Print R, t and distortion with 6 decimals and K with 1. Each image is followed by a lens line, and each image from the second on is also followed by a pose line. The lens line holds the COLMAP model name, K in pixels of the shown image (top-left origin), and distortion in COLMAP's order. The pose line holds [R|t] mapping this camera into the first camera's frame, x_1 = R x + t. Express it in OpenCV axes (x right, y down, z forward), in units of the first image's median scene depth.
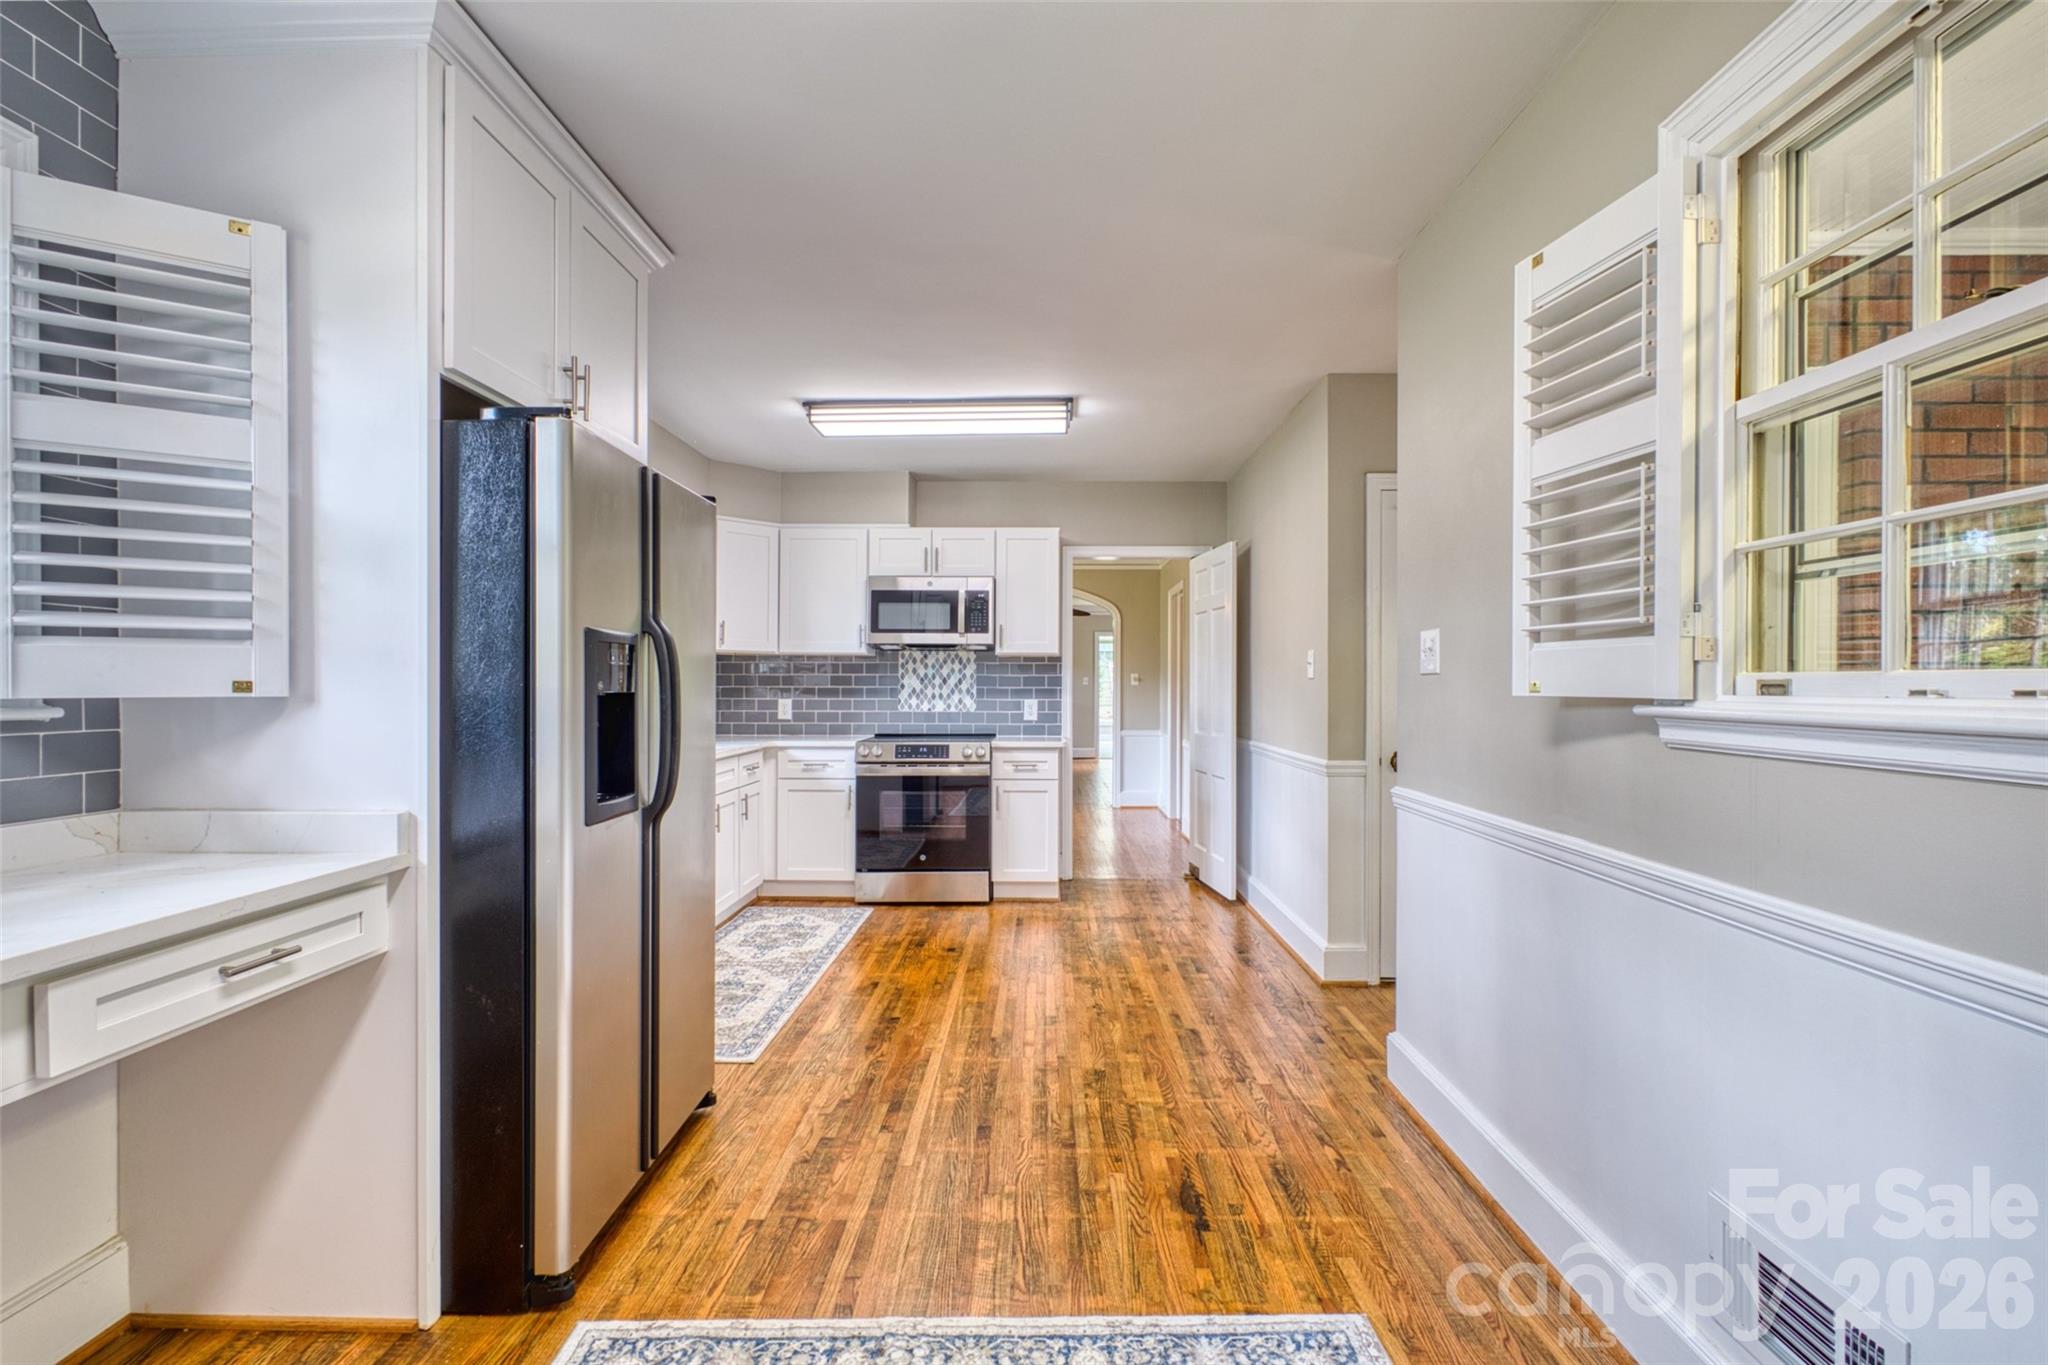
lens RADIAL K [[946.7, 0, 1024.0], [0, 946.7, 685.1], [0, 0, 1]] dist [0.000427, -0.000310]
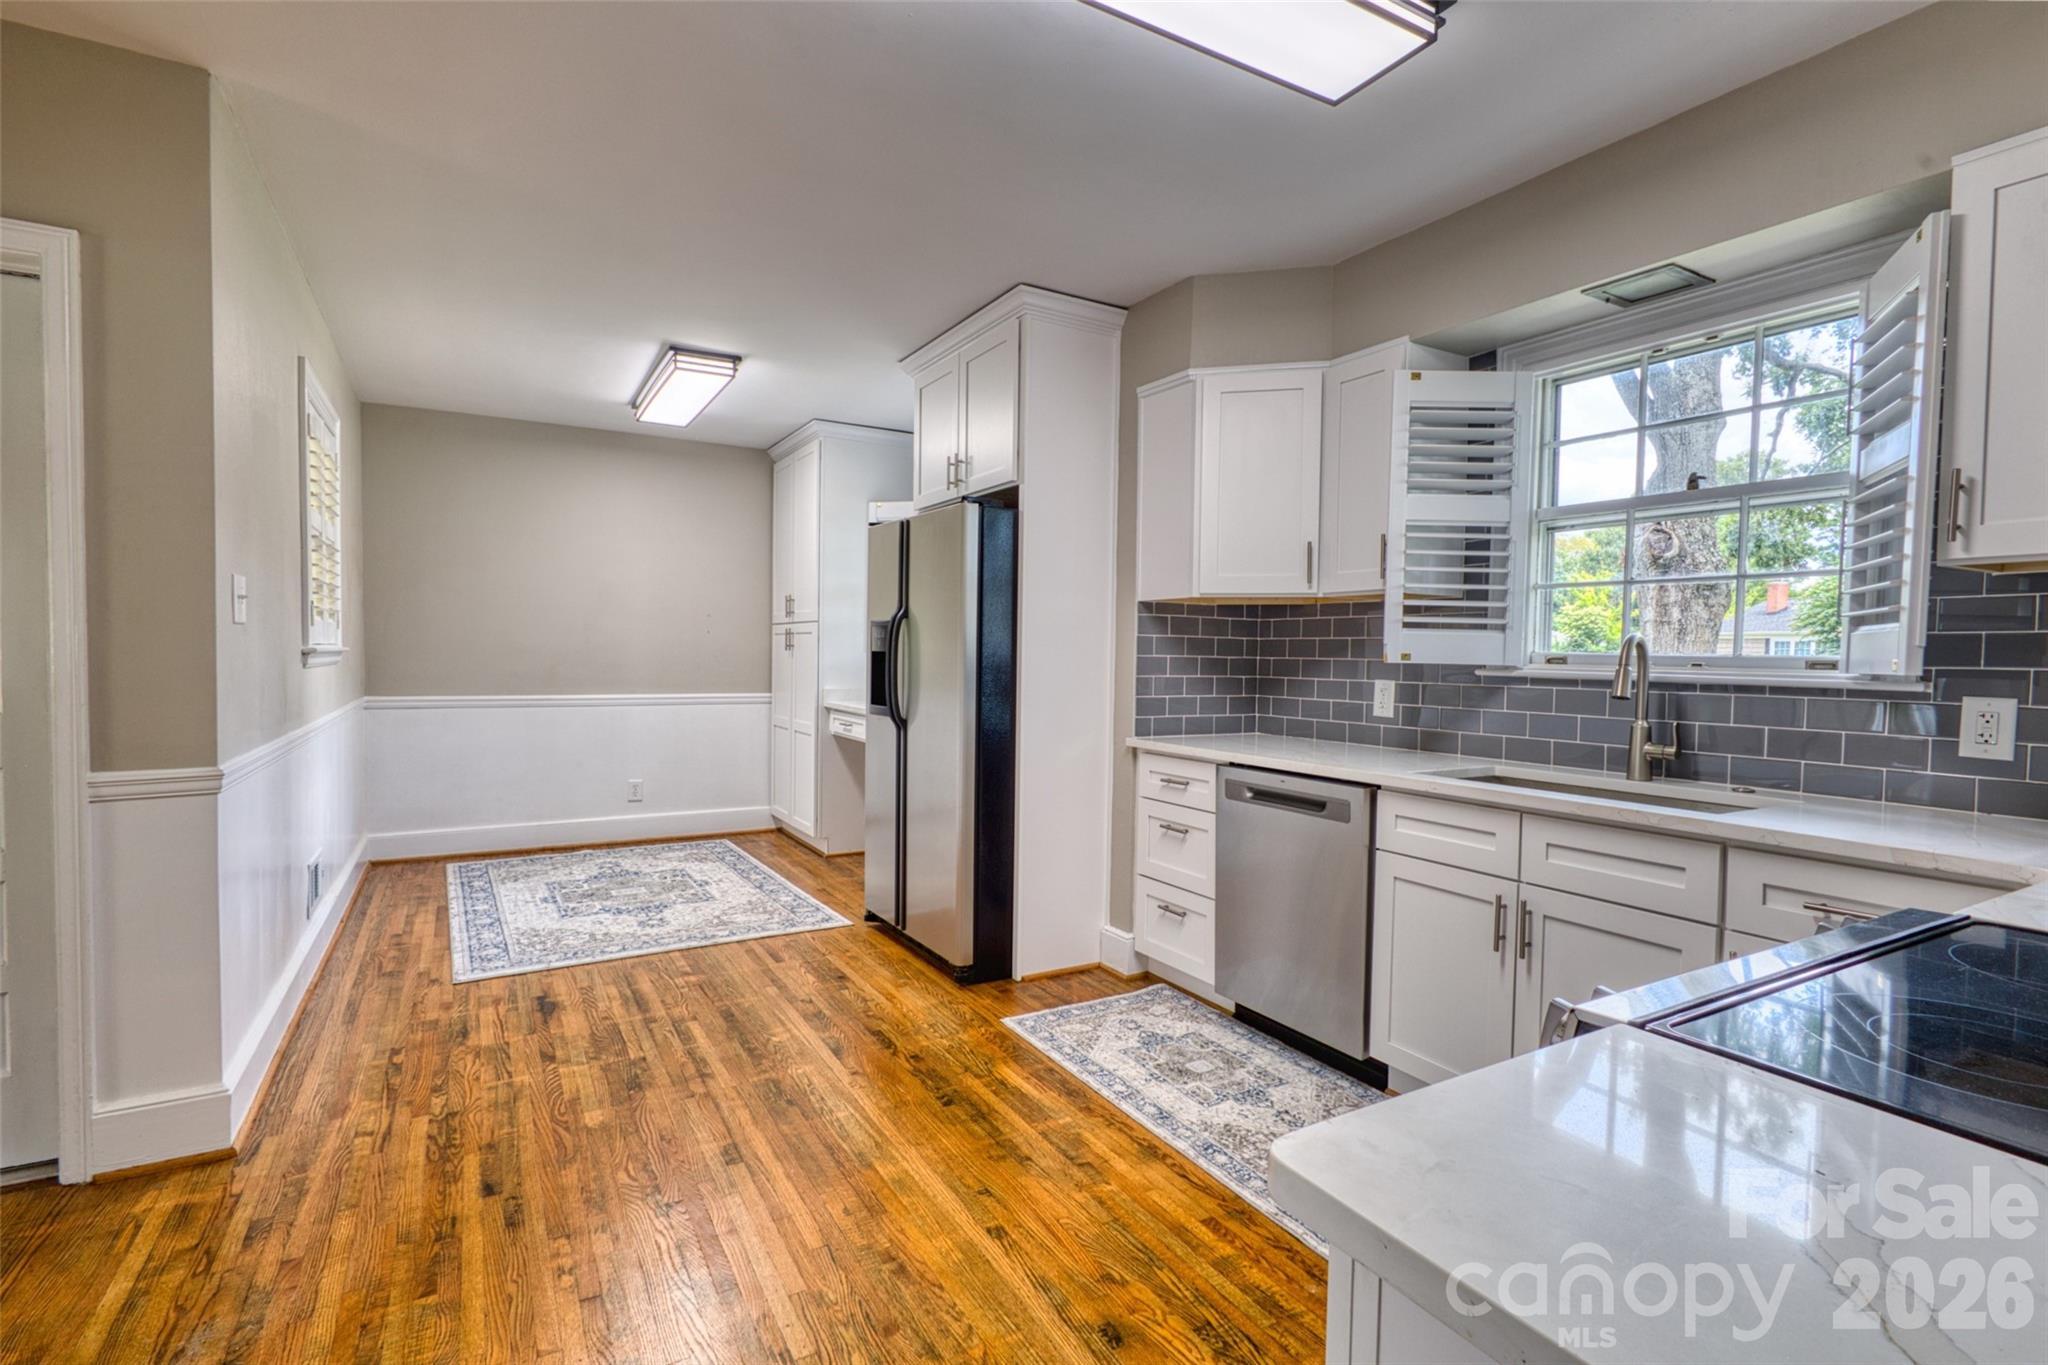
lens RADIAL K [[946.7, 0, 1024.0], [0, 946.7, 685.1], [0, 0, 1]] dist [0.000427, -0.000310]
pose [[-0.854196, 0.002382, -0.519945, 0.234648], [-0.018356, 0.999228, 0.034734, 0.003595], [0.519627, 0.039214, -0.853493, 1.987832]]
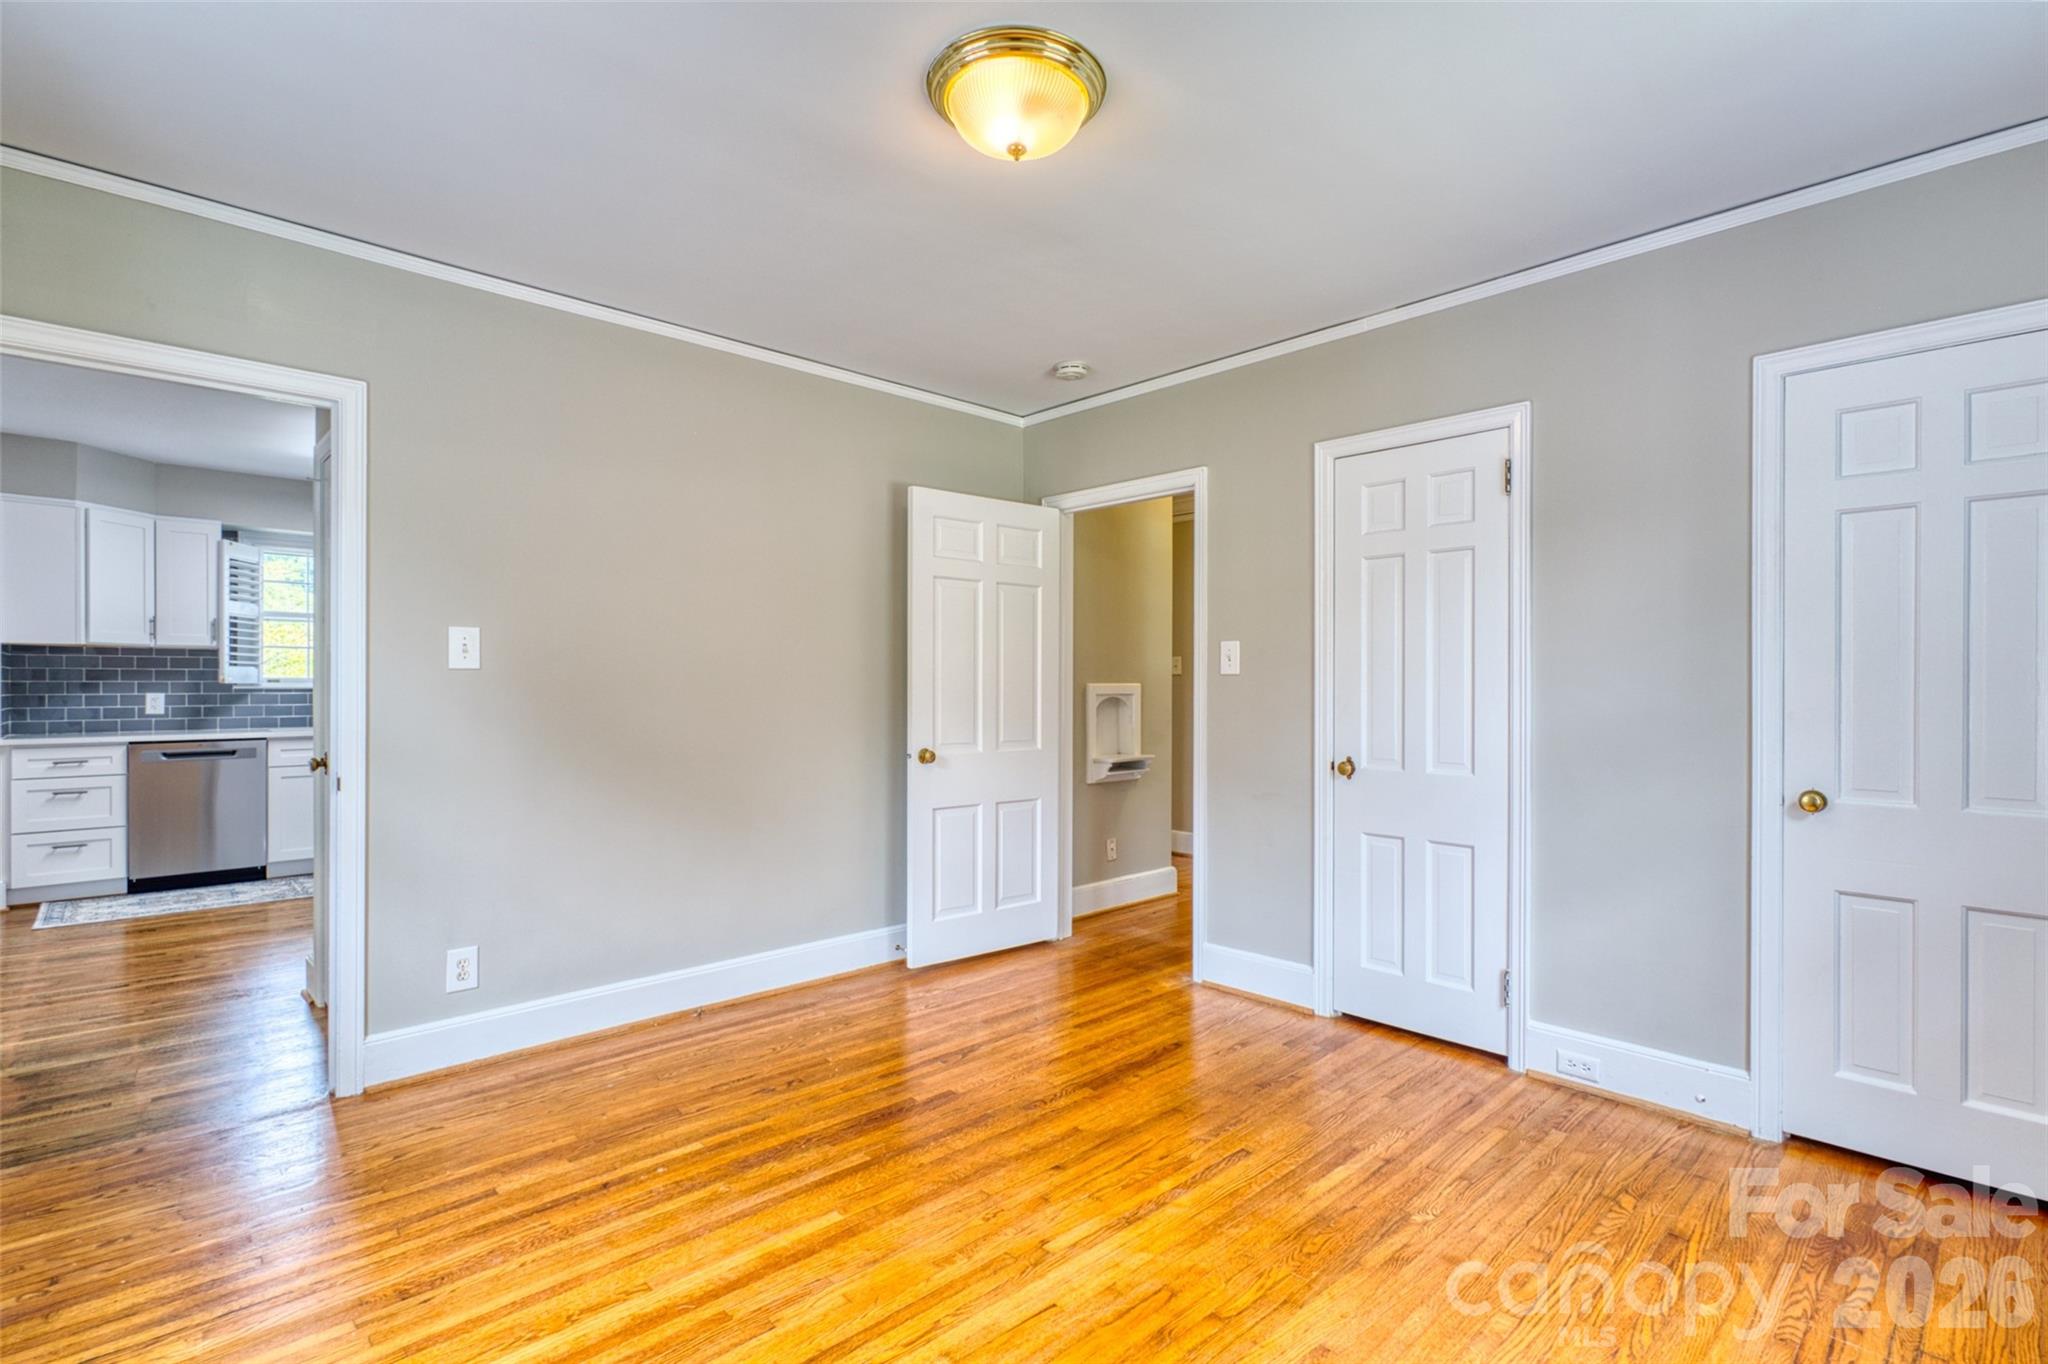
lens RADIAL K [[954.7, 0, 1018.3], [0, 954.7, 684.5], [0, 0, 1]] dist [0.002748, 0.000370]
pose [[0.698856, 0.000567, -0.715262, 2.000377], [-0.001659, 0.999998, -0.000829, 0.009880], [0.715260, 0.001766, 0.698856, 1.127103]]
